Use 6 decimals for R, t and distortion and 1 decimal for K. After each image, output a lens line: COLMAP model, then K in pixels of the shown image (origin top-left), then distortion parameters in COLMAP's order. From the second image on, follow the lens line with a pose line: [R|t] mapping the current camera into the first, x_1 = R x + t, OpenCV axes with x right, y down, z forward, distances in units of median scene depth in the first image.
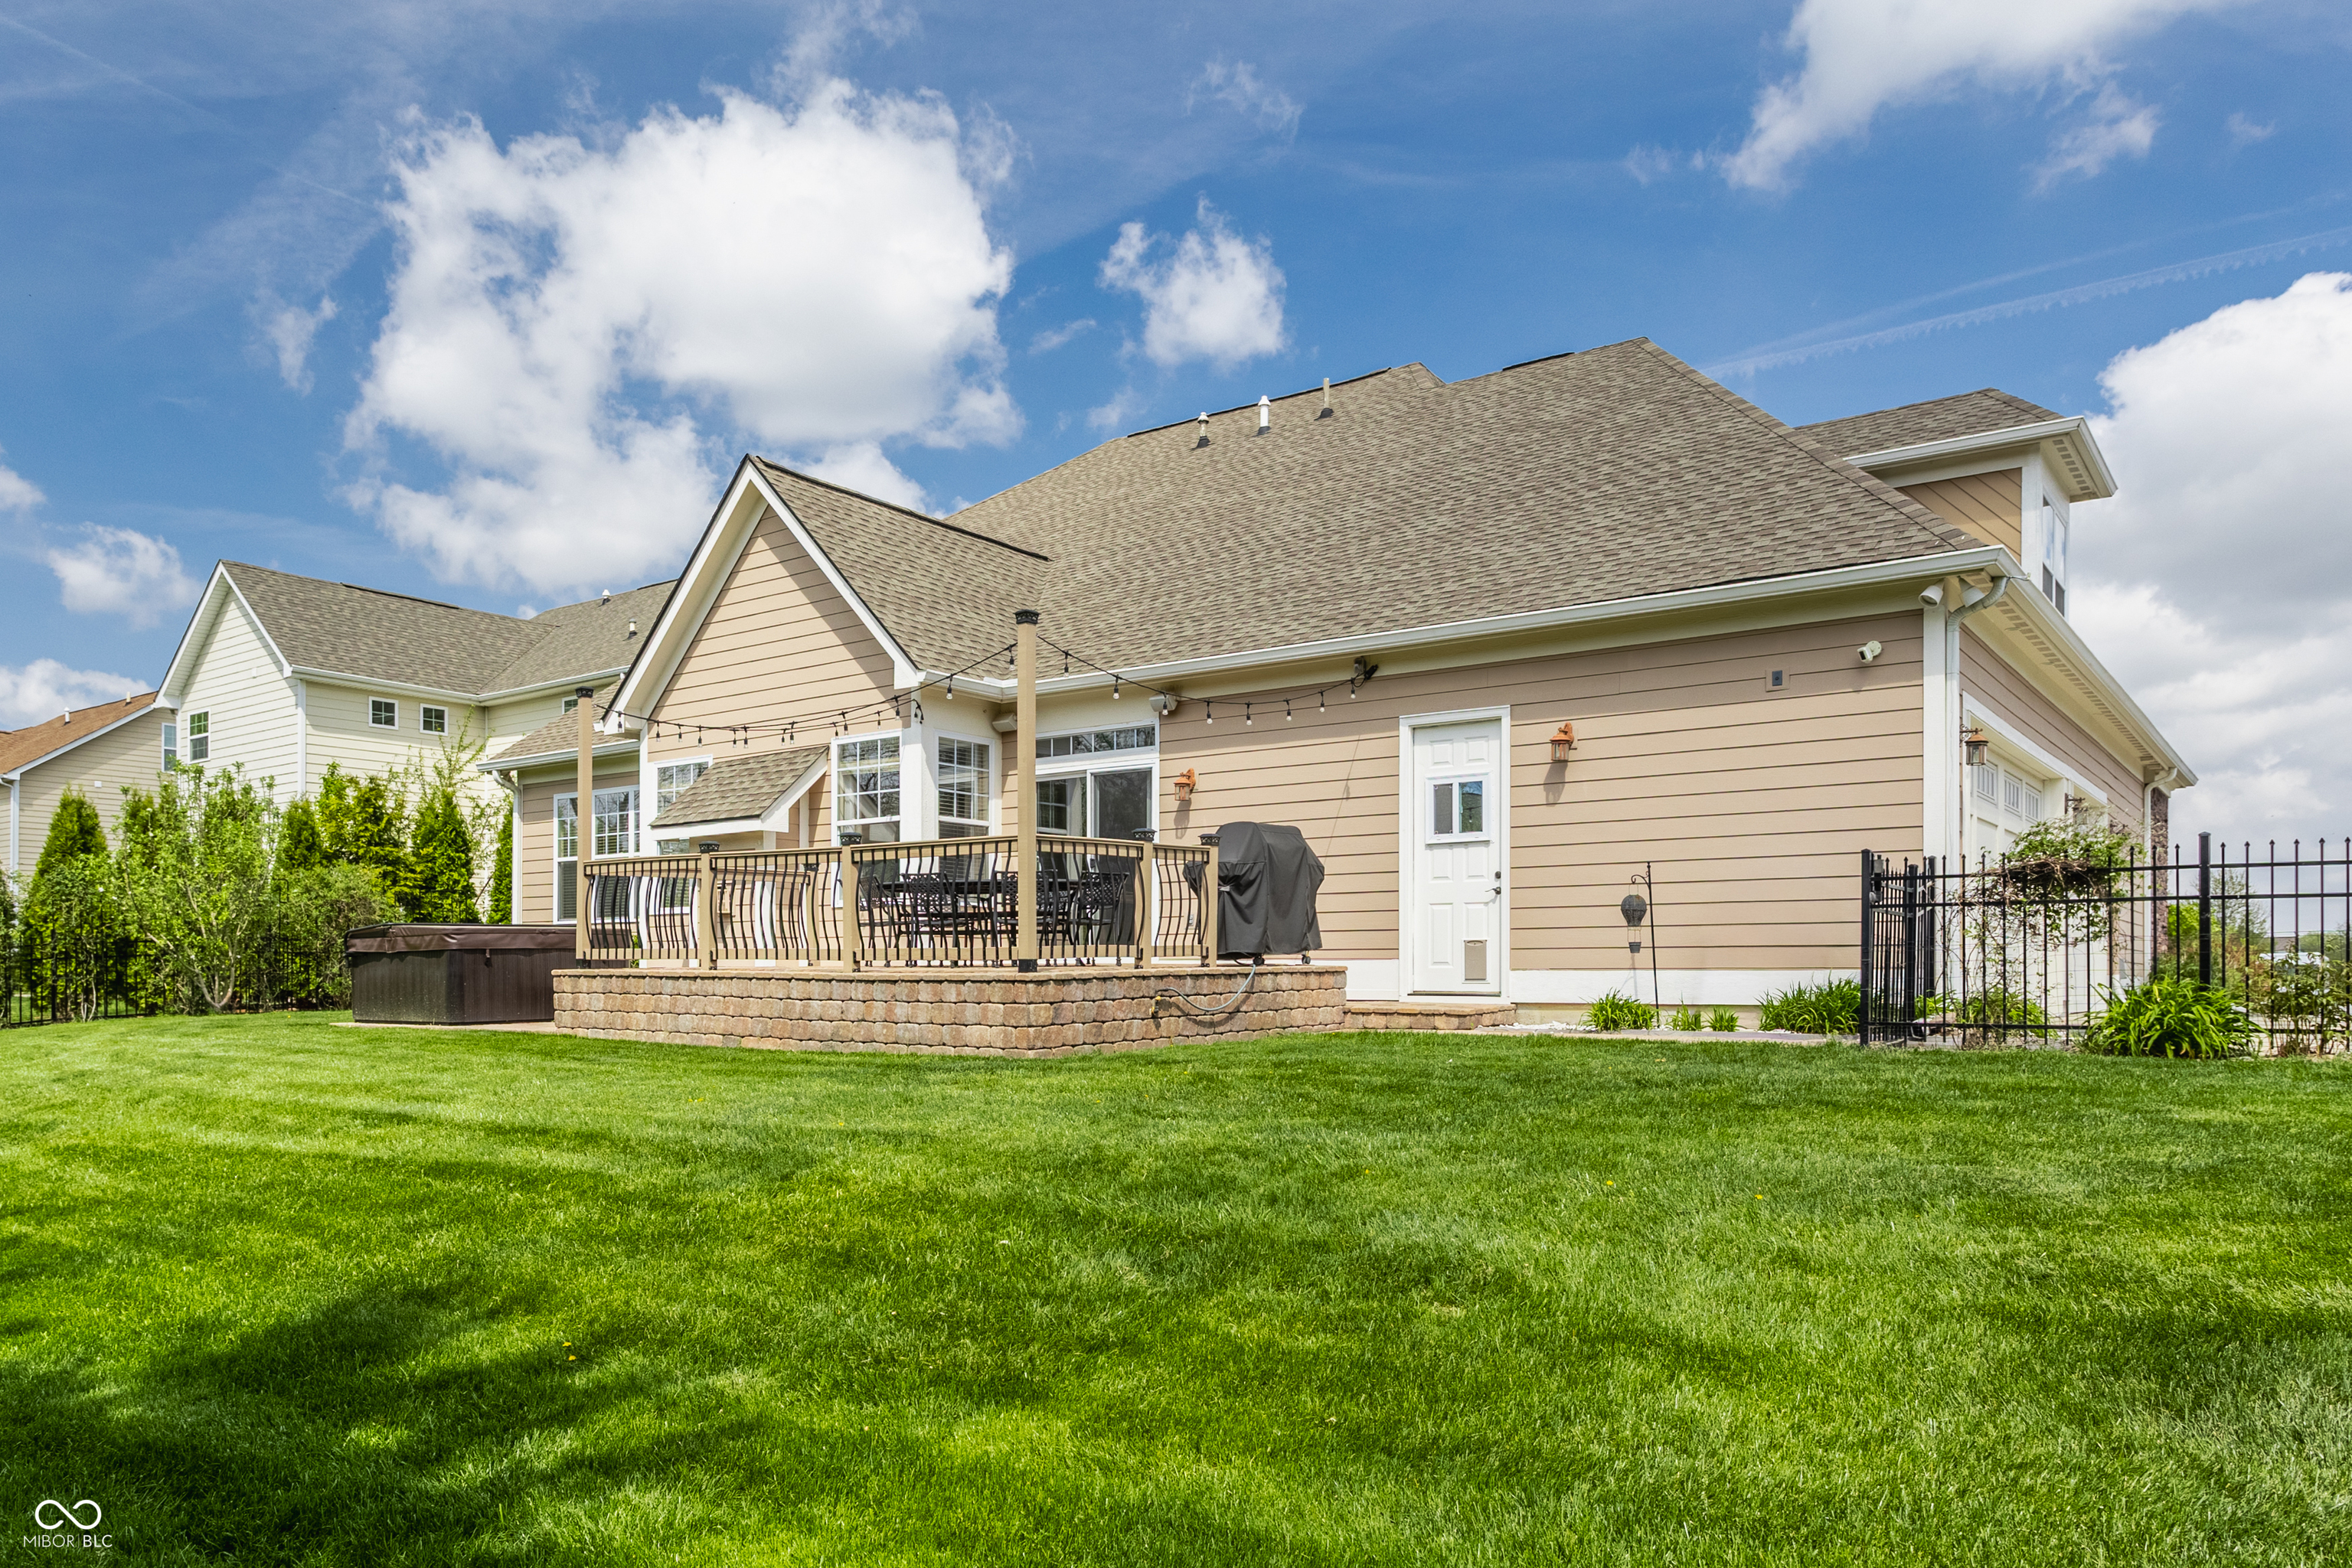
lens RADIAL K [[1585.5, 0, 1174.7], [0, 1585.5, 965.4], [0, 0, 1]] dist [0.007135, 0.000375]
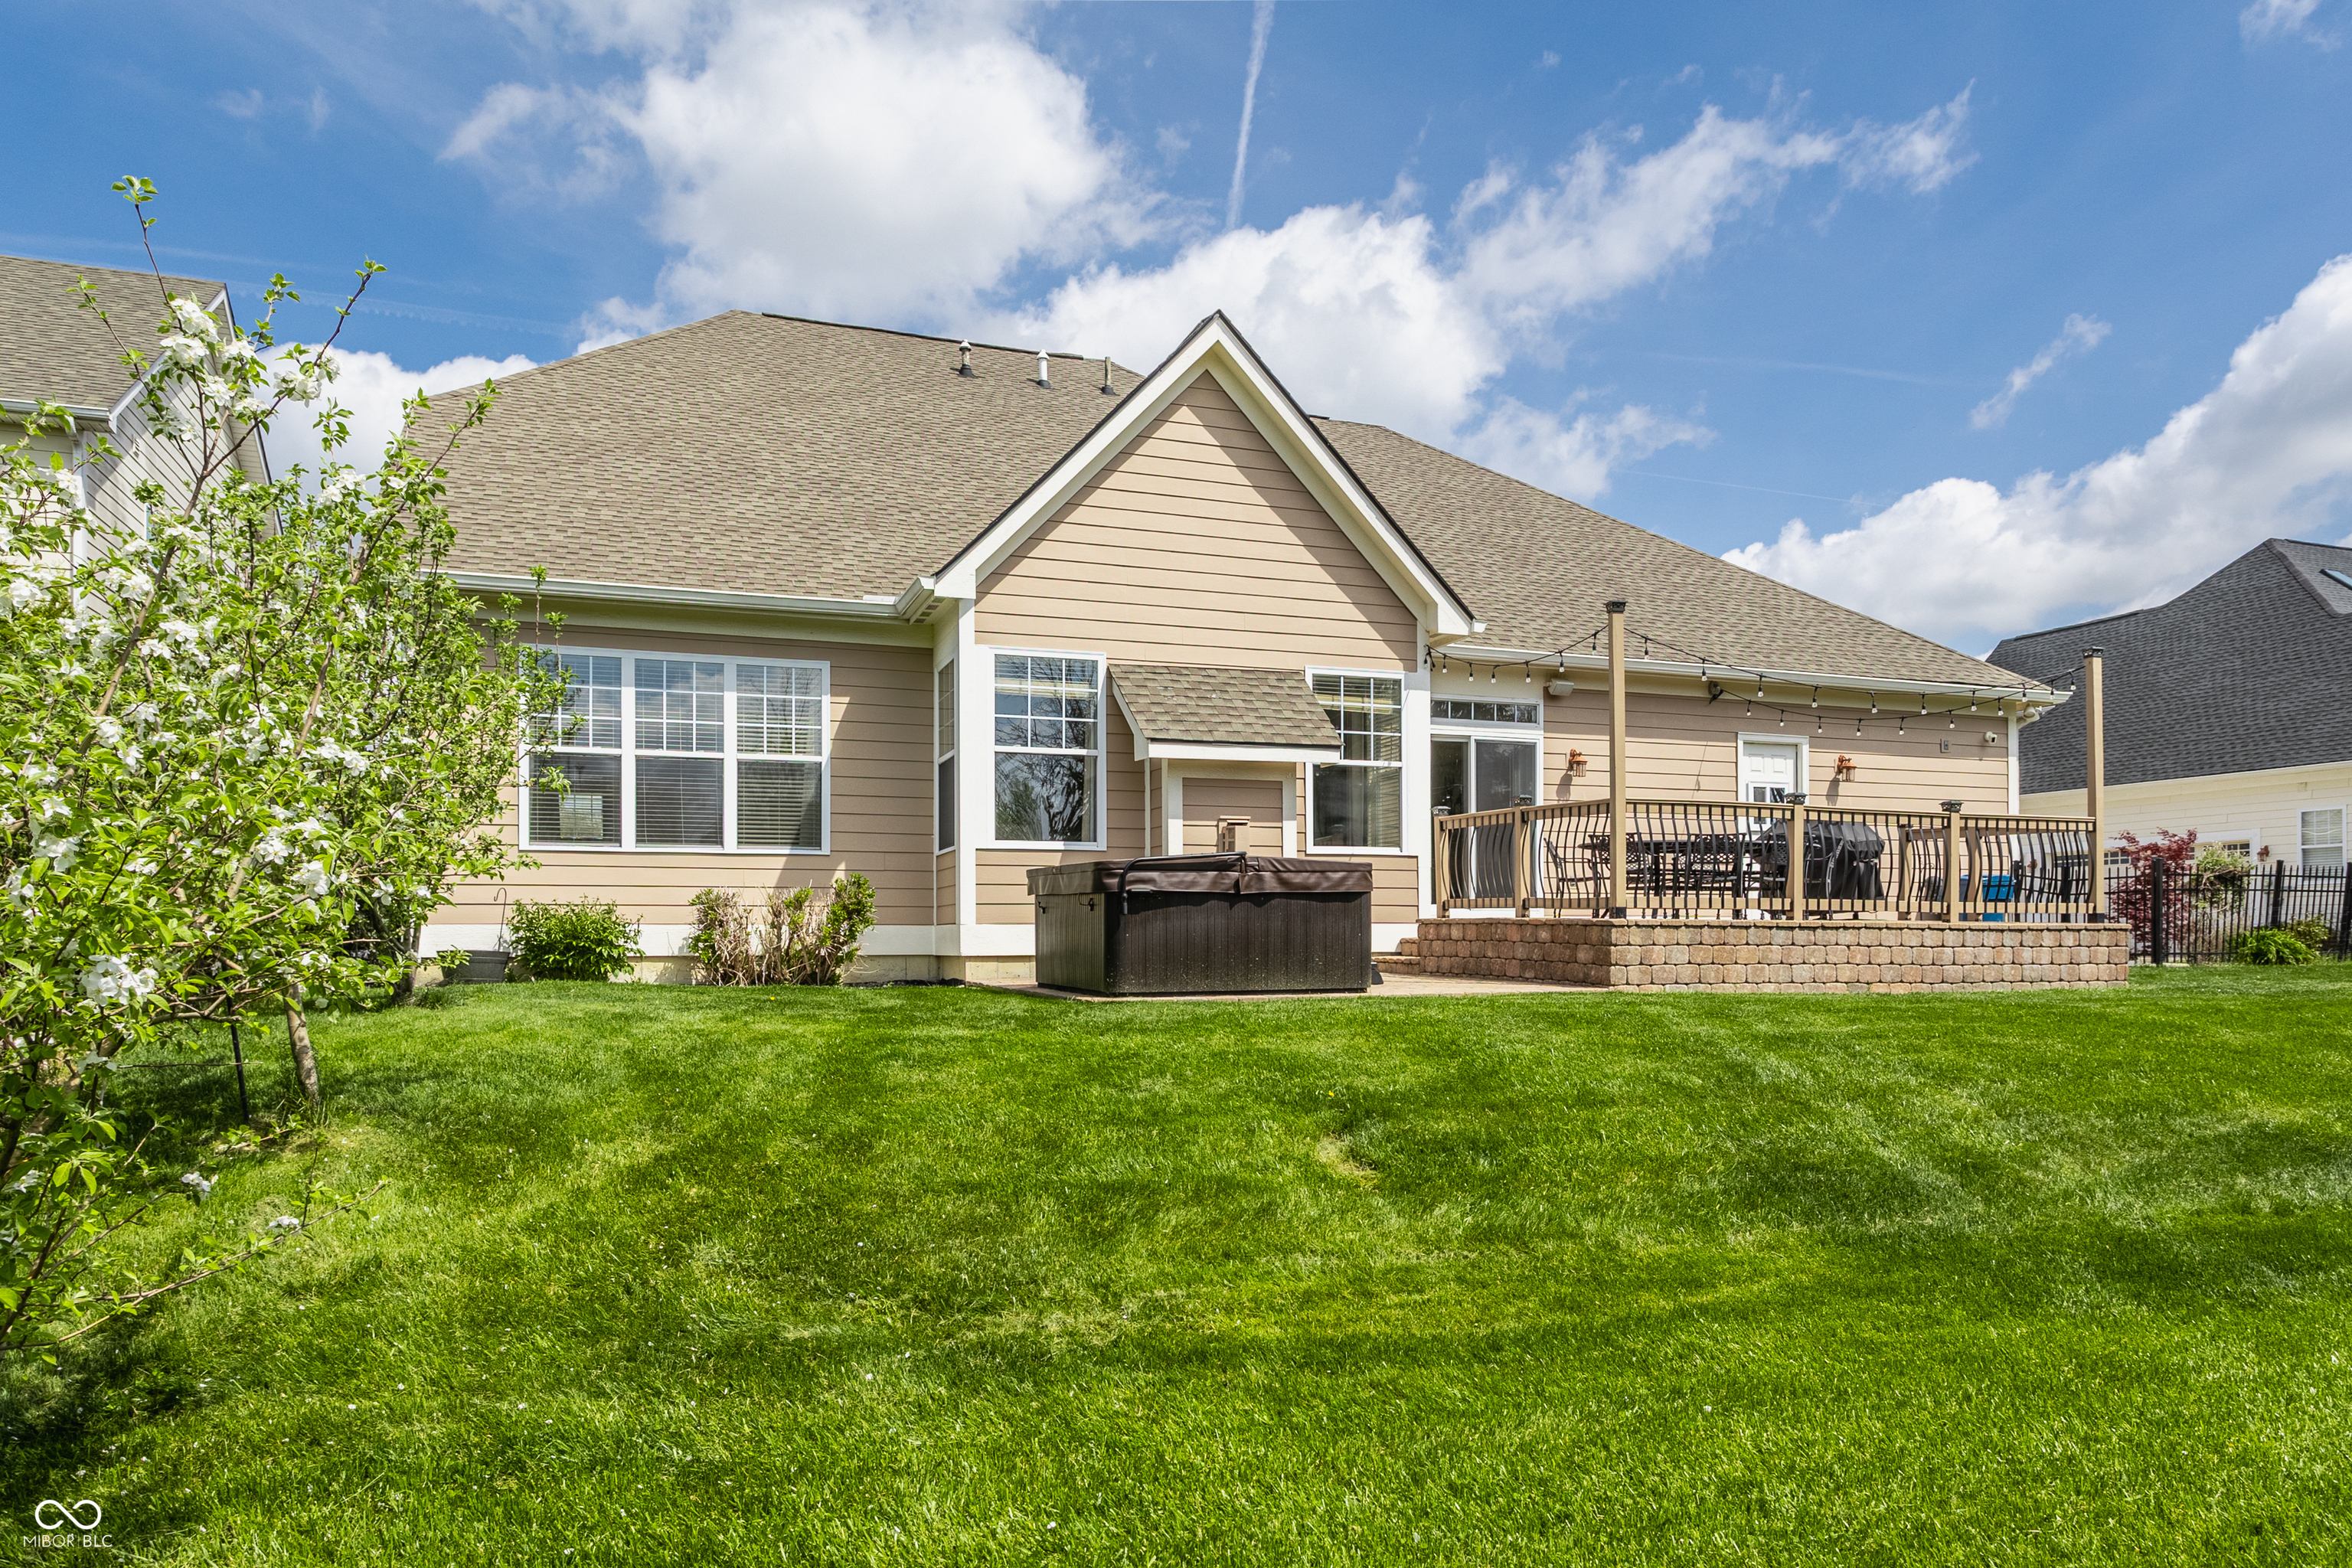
lens RADIAL K [[1482.5, 0, 1168.5], [0, 1482.5, 922.3], [0, 0, 1]] dist [0.016759, 0.000453]
pose [[0.540515, 0.005895, 0.841314, -1.121893], [-0.000708, 0.999978, -0.006552, 0.009225], [-0.841334, 0.002945, 0.540507, 0.710109]]
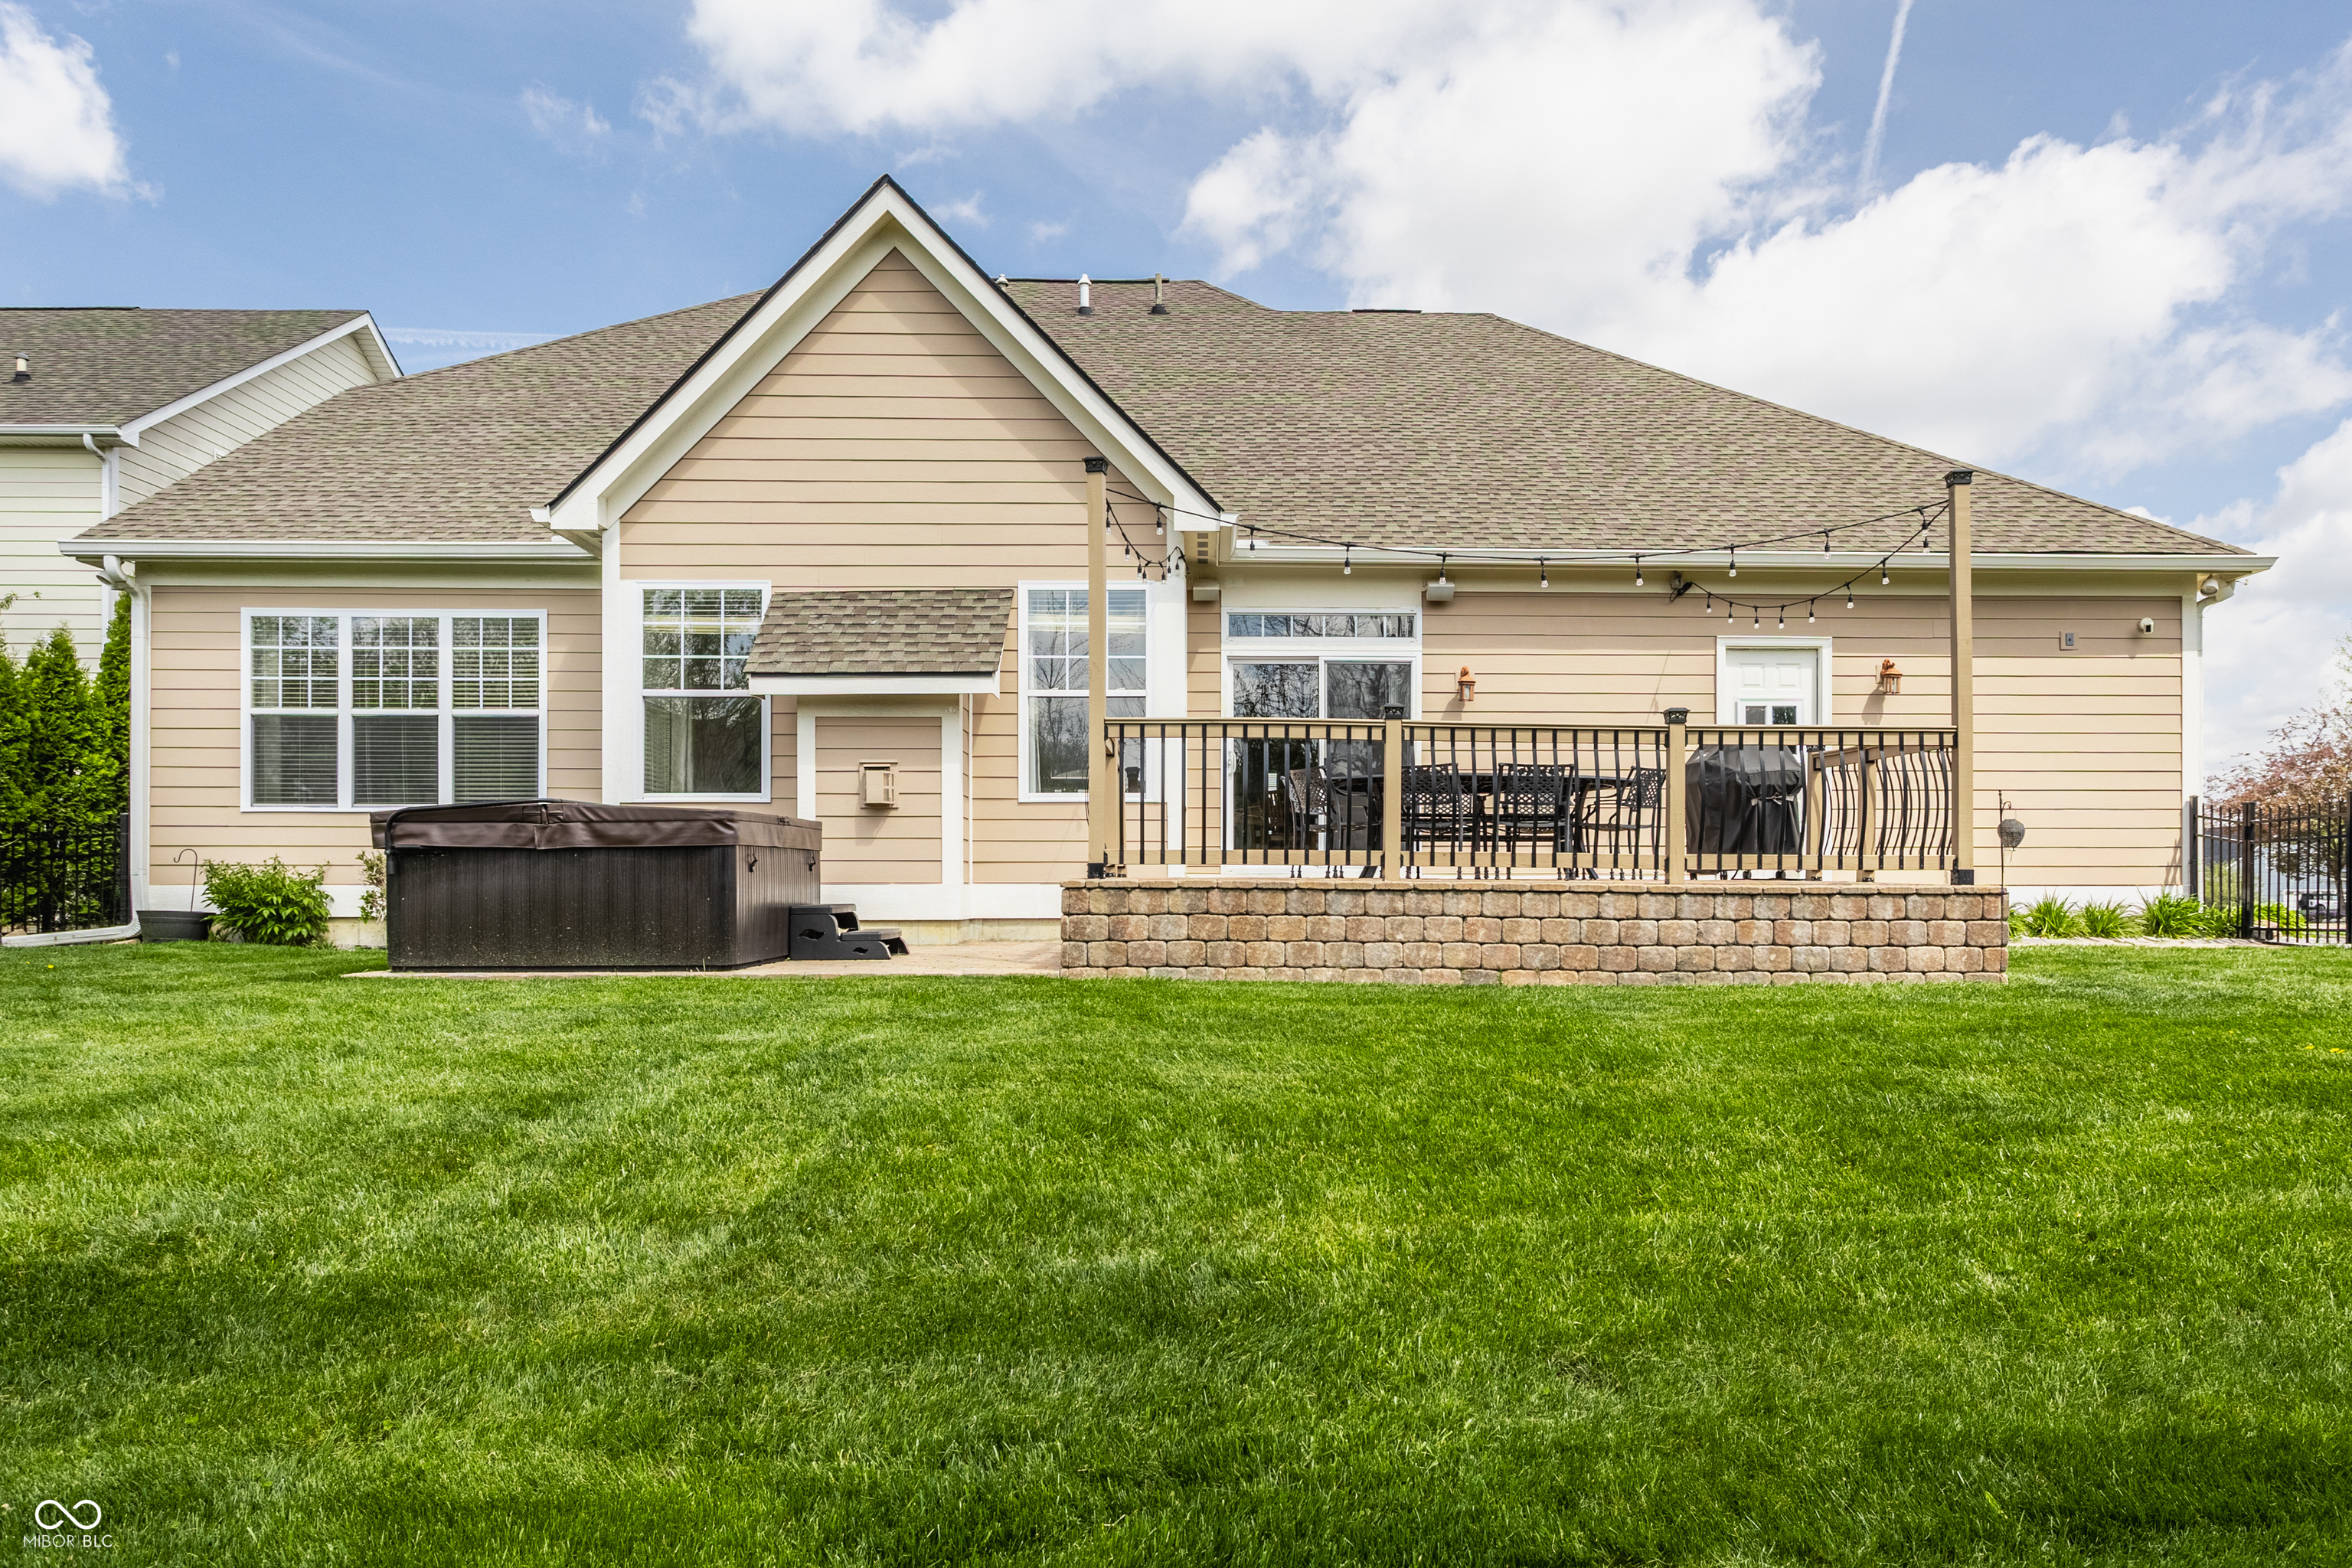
lens RADIAL K [[1449.9, 0, 1182.5], [0, 1449.9, 884.8], [0, 0, 1]] dist [0.001935, 0.001865]
pose [[0.787282, 0.004054, 0.616580, -0.680255], [-0.002686, 0.999991, -0.003145, 0.006149], [-0.616587, 0.000820, 0.787286, 0.467562]]
